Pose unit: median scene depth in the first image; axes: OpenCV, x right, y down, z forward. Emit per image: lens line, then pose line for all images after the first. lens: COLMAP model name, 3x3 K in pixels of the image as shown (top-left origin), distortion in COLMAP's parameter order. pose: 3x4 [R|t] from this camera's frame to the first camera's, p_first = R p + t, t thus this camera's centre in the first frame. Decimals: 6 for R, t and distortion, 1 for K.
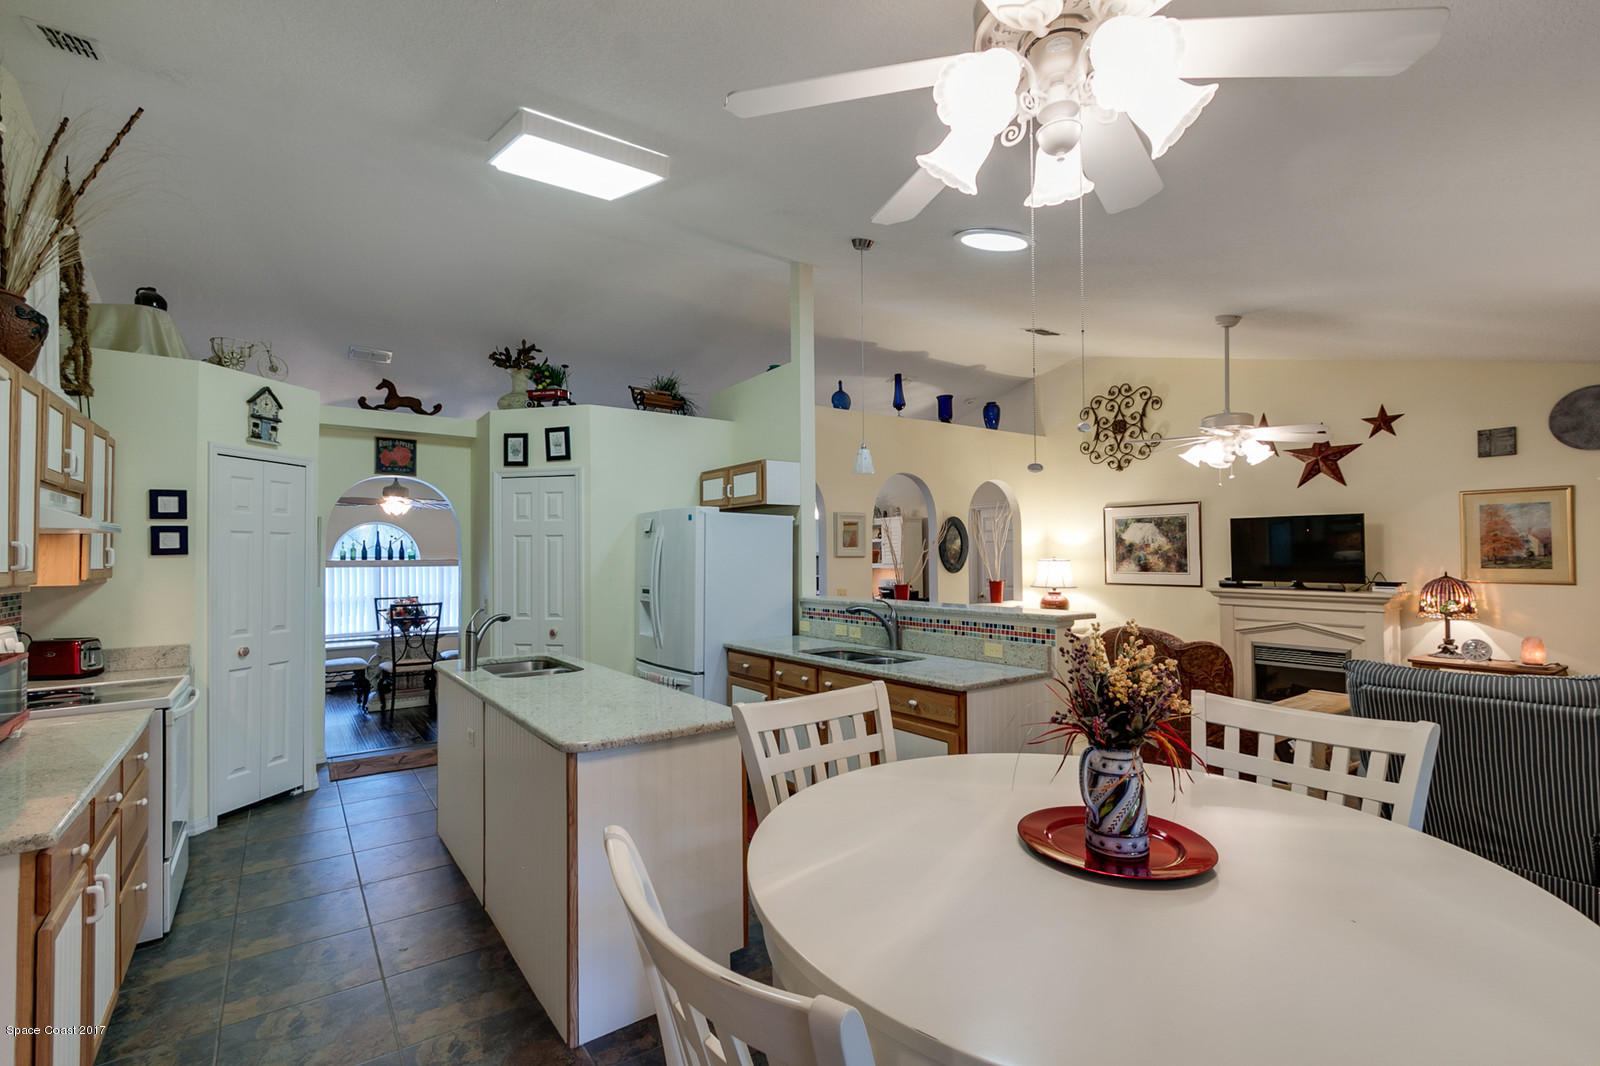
lens RADIAL K [[747.4, 0, 798.7], [0, 747.4, 540.0], [0, 0, 1]] dist [0.004674, -0.002289]
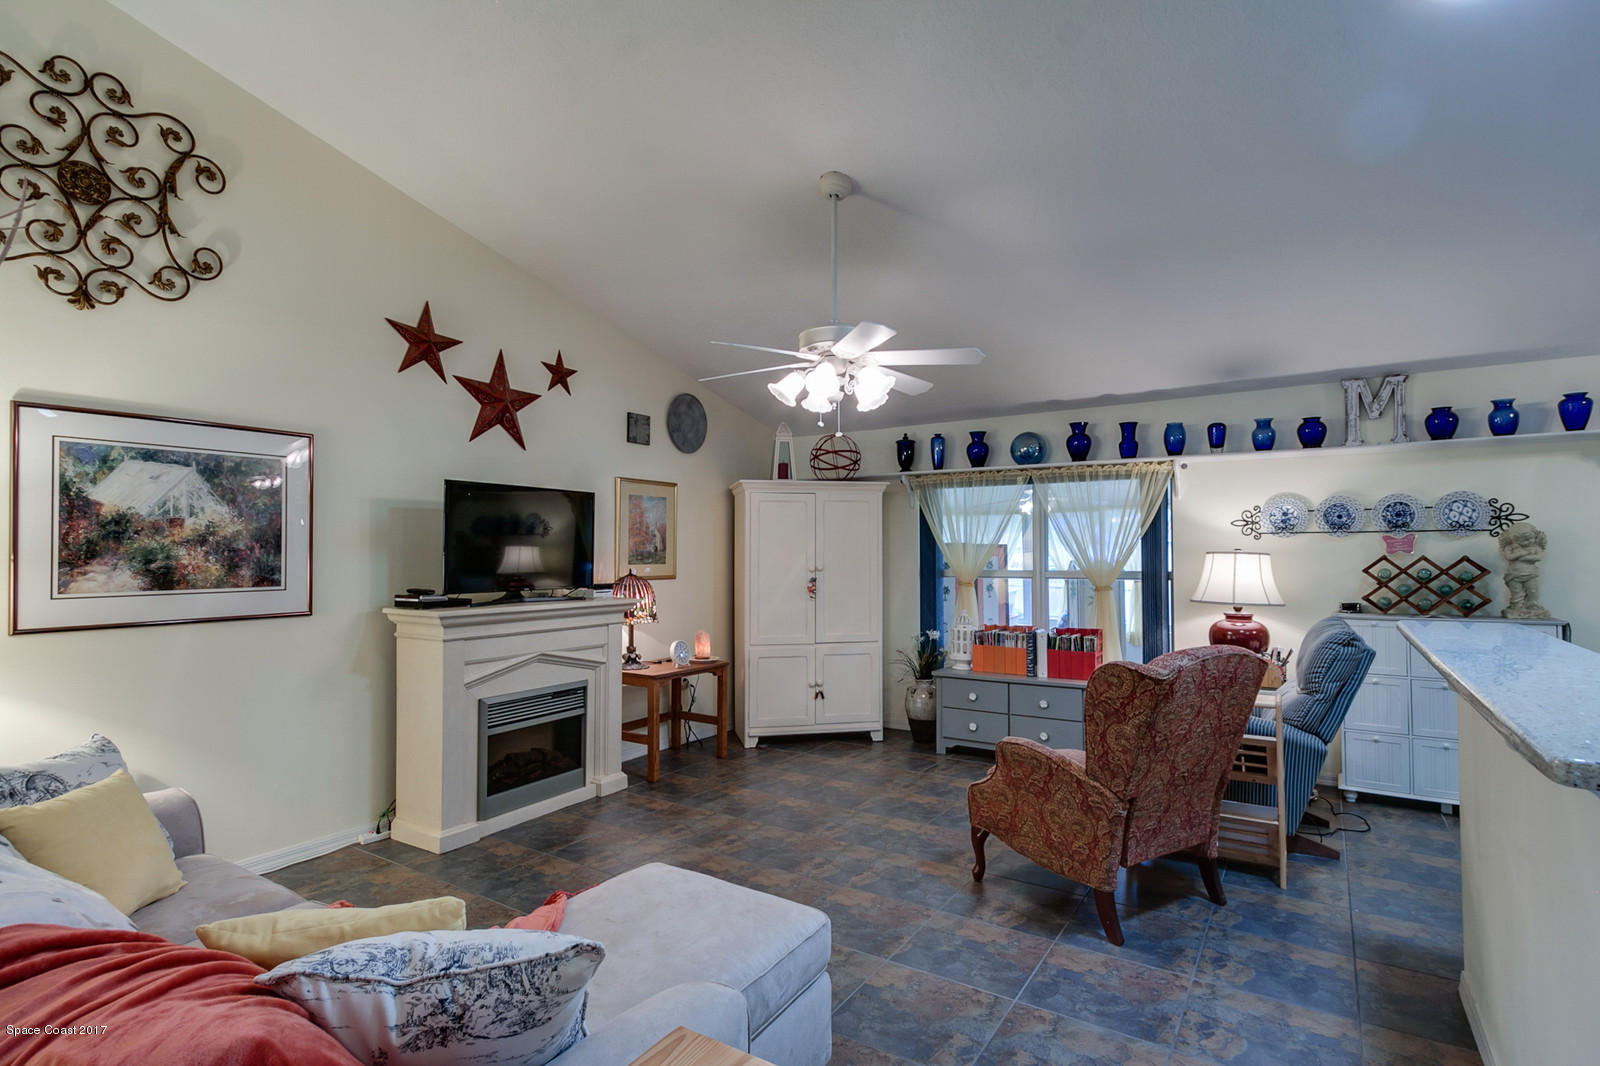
lens RADIAL K [[747.4, 0, 801.6], [0, 747.4, 542.4], [0, 0, 1]] dist [0.004674, -0.002289]
pose [[-0.313367, 0.021235, 0.949395, -0.012361], [-0.011597, 0.999590, -0.026186, 0.031854], [-0.949561, -0.019216, -0.312992, 1.060710]]
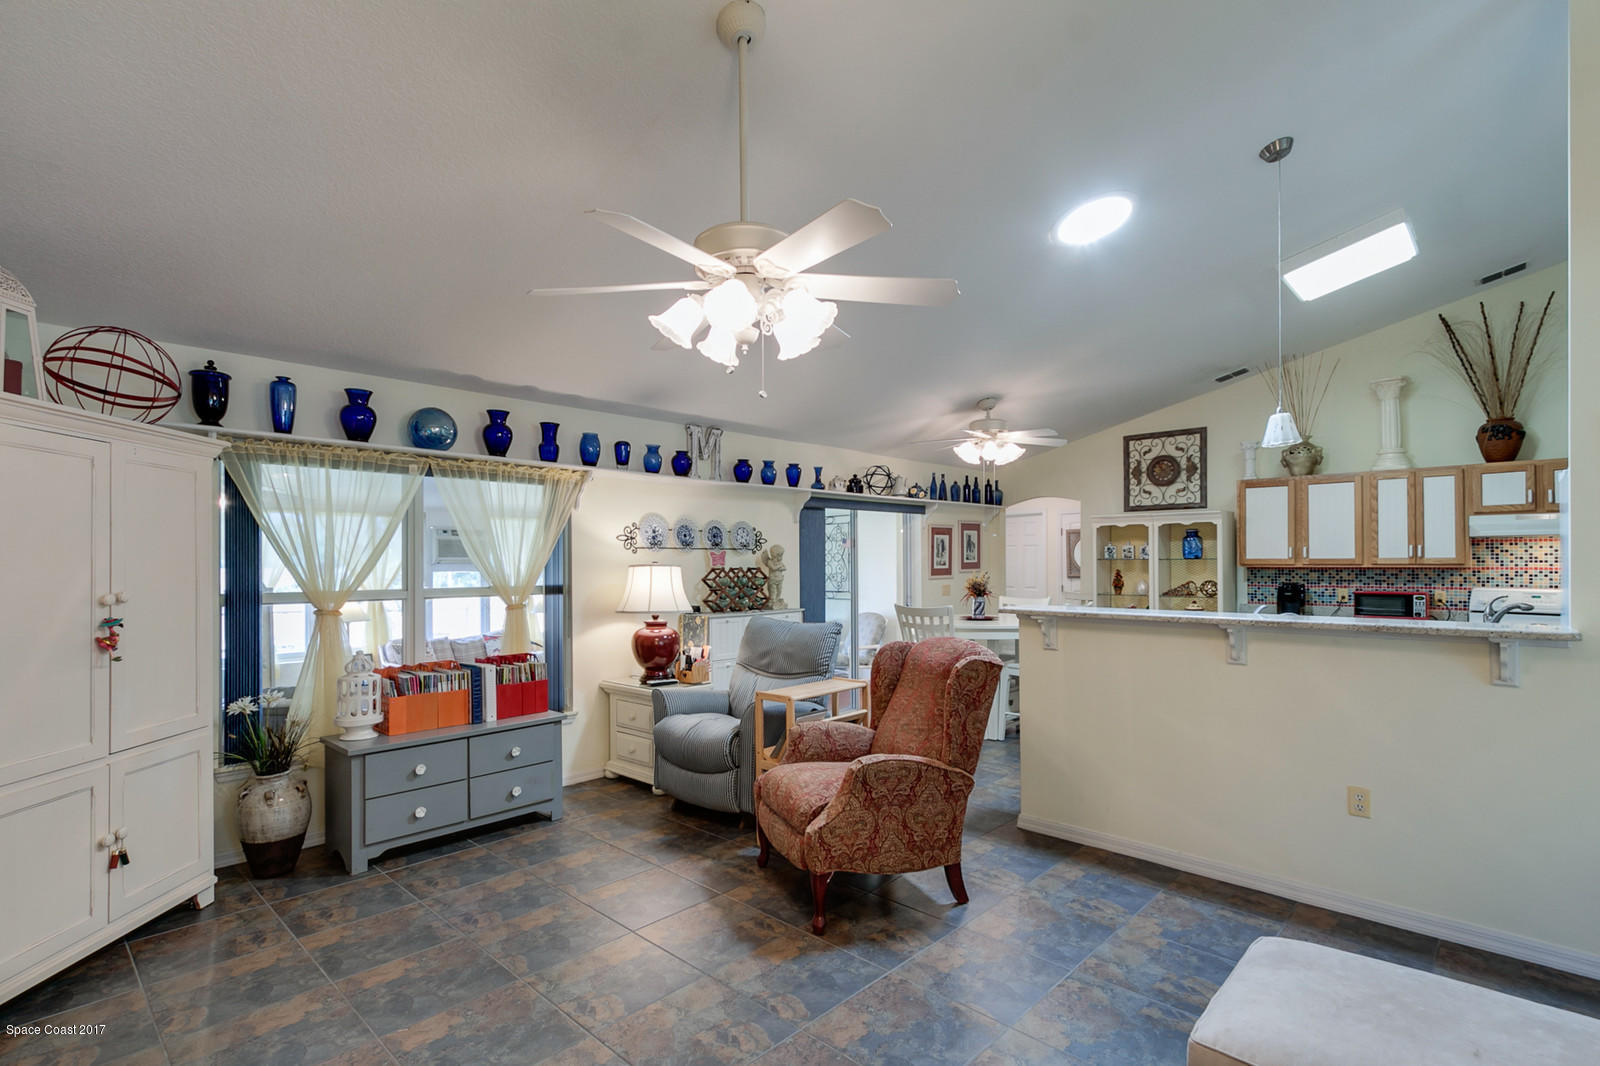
lens RADIAL K [[747.4, 0, 800.1], [0, 747.4, 553.9], [0, 0, 1]] dist [0.004674, -0.002289]
pose [[-0.995317, 0.008837, -0.096265, 0.495123], [0.011786, 0.999477, -0.030112, 0.031384], [0.095948, -0.031105, -0.994900, 1.238279]]
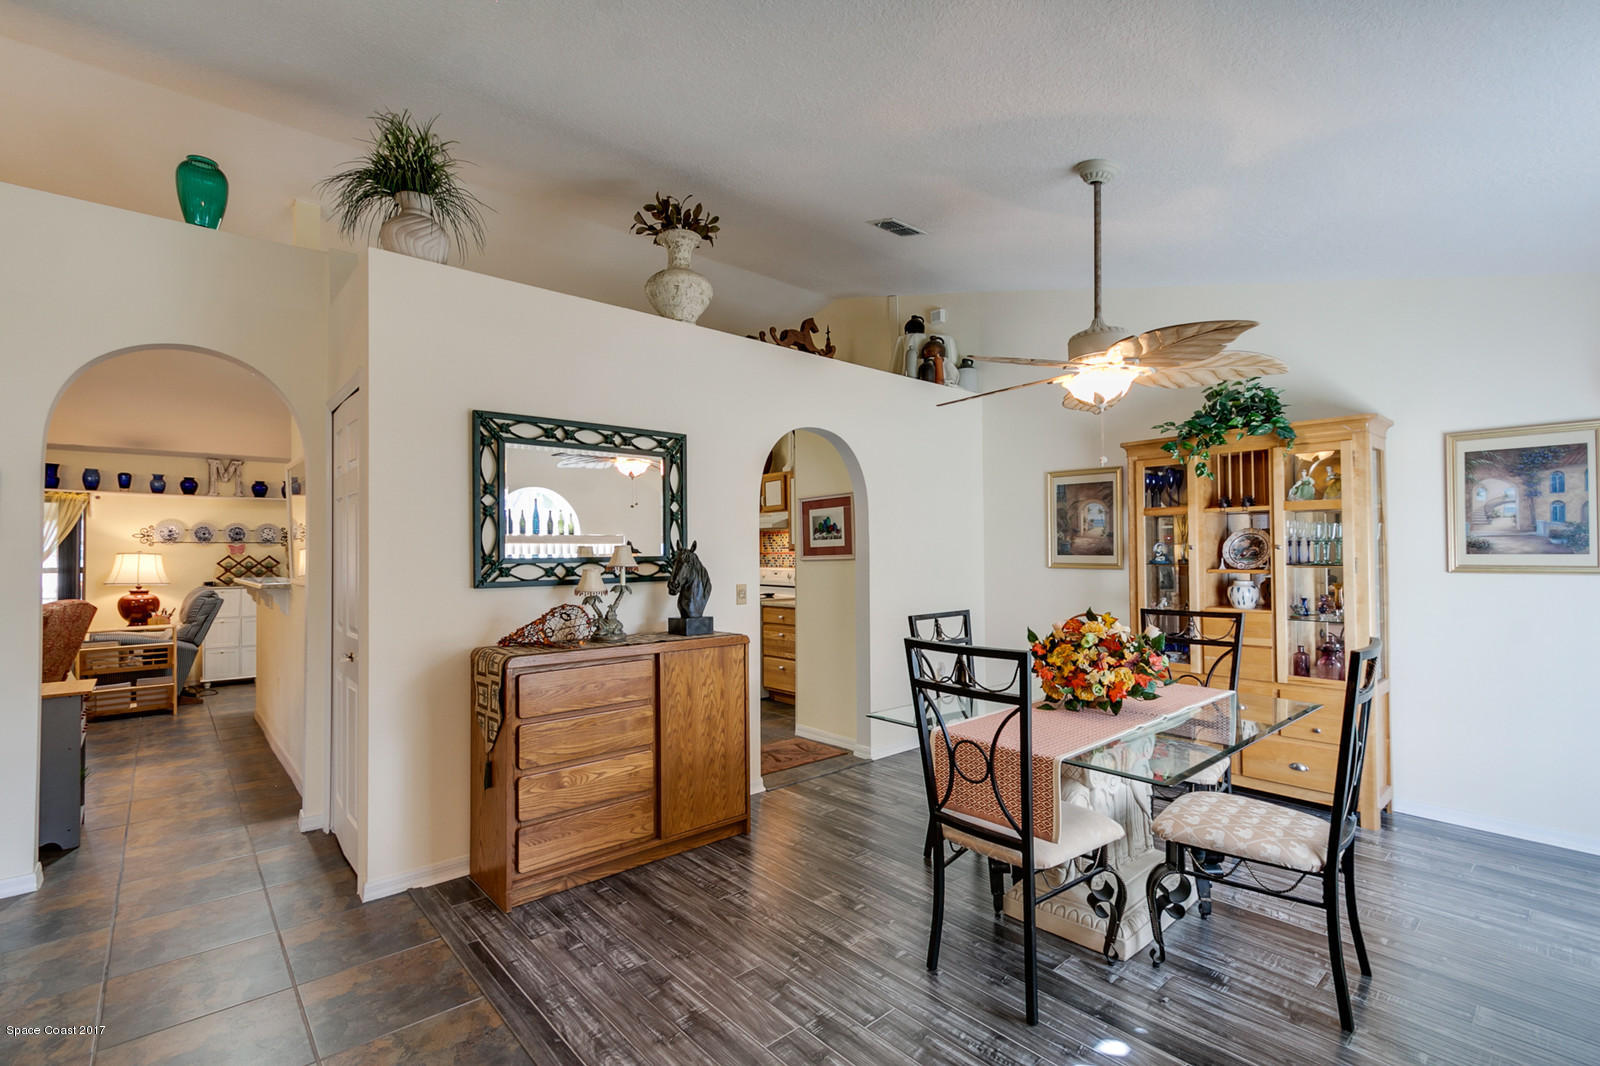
lens RADIAL K [[747.4, 0, 832.3], [0, 747.4, 535.2], [0, 0, 1]] dist [0.004674, -0.002289]
pose [[-0.995085, 0.021003, -0.096767, -0.475762], [0.026162, 0.998285, -0.052366, 0.083693], [0.095502, -0.054640, -0.993929, 1.780112]]
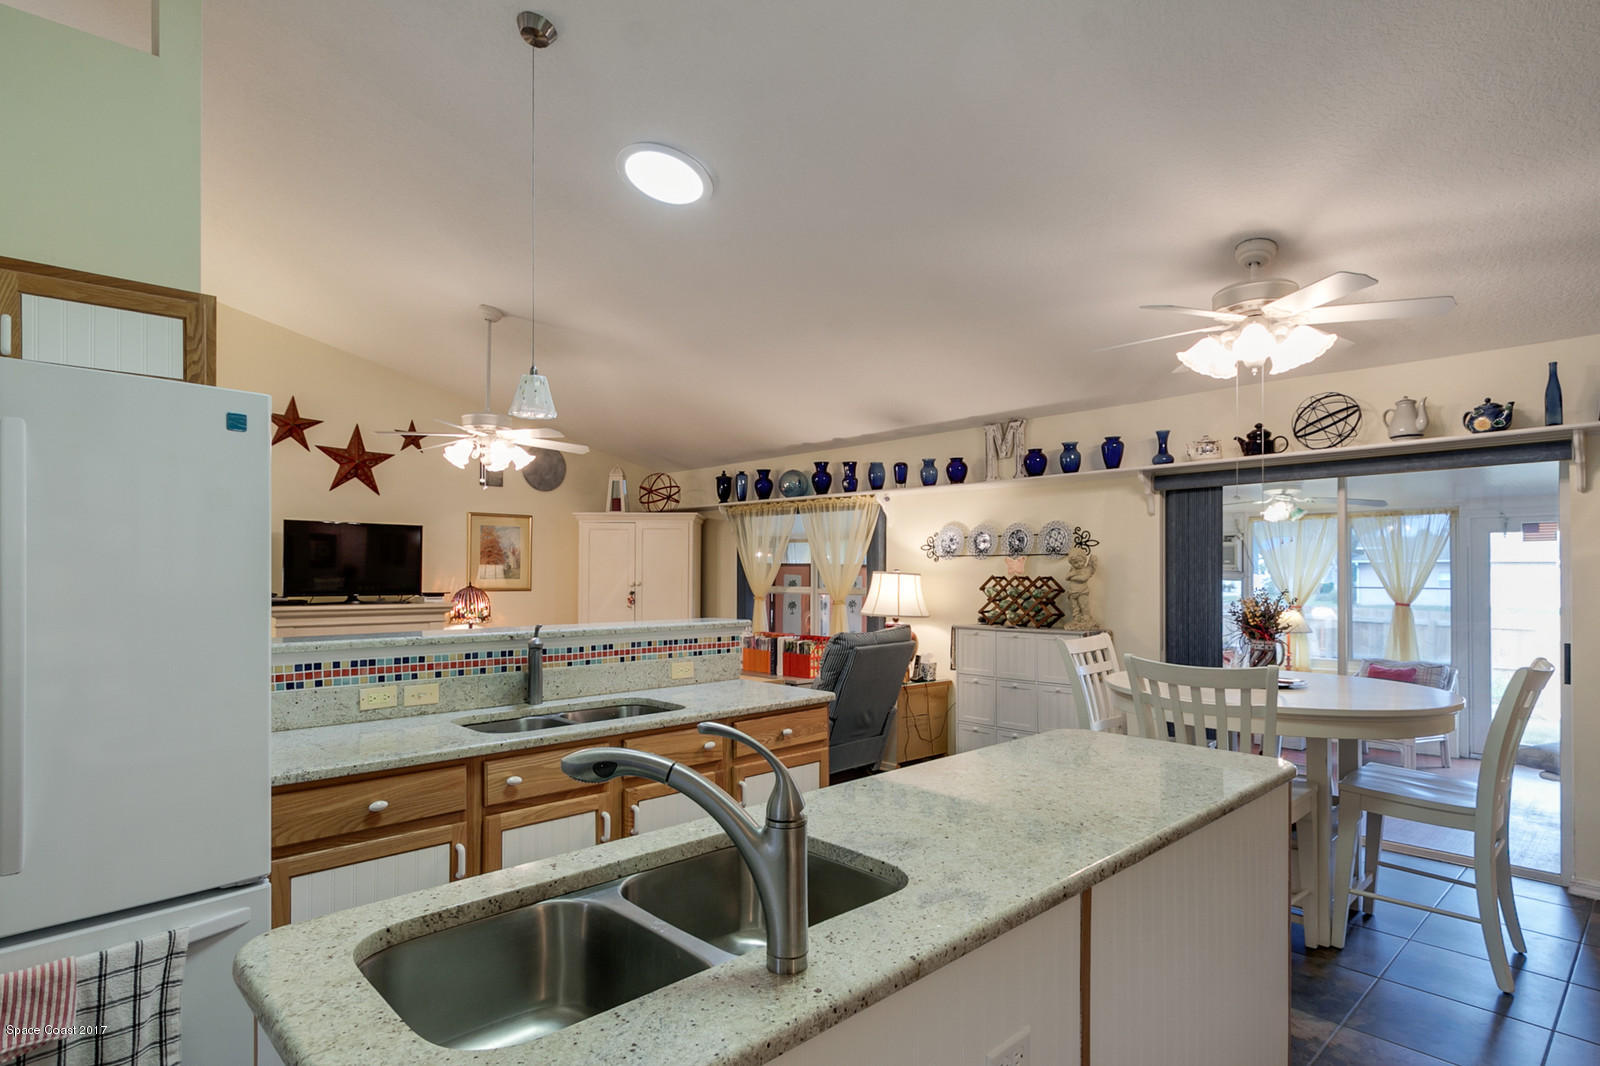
lens RADIAL K [[791.9, 0, 842.2], [0, 791.9, 562.6], [0, 0, 1]] dist [0.000999, -0.000187]
pose [[-0.113163, 0.018010, 0.993413, -0.383656], [-0.019600, 0.999601, -0.020355, 0.026268], [-0.993383, -0.021774, -0.112764, 0.567551]]
